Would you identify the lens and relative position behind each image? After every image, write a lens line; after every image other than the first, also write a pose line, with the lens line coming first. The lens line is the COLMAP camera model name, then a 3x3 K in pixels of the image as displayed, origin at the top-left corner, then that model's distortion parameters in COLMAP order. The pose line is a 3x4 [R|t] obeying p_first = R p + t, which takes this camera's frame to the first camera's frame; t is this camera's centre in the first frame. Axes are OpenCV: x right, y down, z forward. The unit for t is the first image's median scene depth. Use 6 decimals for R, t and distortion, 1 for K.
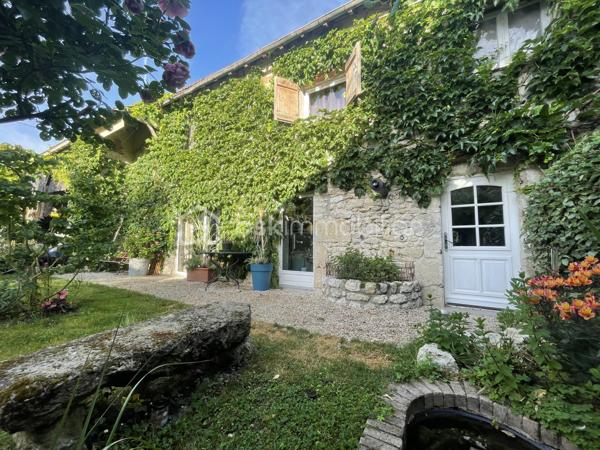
lens RADIAL K [[242.2, 0, 300.0], [0, 242.2, 225.0], [0, 0, 1]] dist [-0.002771, -0.000369]
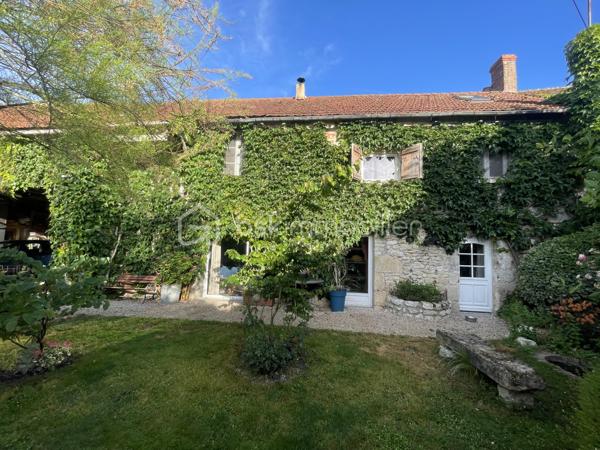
lens RADIAL K [[242.2, 0, 300.0], [0, 242.2, 225.0], [0, 0, 1]] dist [-0.002771, -0.000369]
pose [[0.906425, 0.055860, 0.418657, -1.078652], [-0.059841, 0.998201, -0.003626, -0.196822], [-0.418106, -0.021766, 0.908137, -0.077095]]
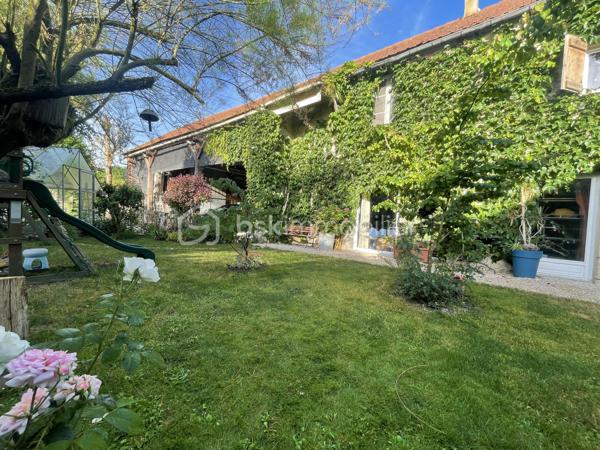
lens RADIAL K [[242.2, 0, 300.0], [0, 242.2, 225.0], [0, 0, 1]] dist [-0.002771, -0.000369]
pose [[0.987786, 0.043956, -0.149488, -1.086538], [-0.026656, 0.992912, 0.115824, -0.027278], [0.153519, -0.110425, 0.981956, -0.065294]]
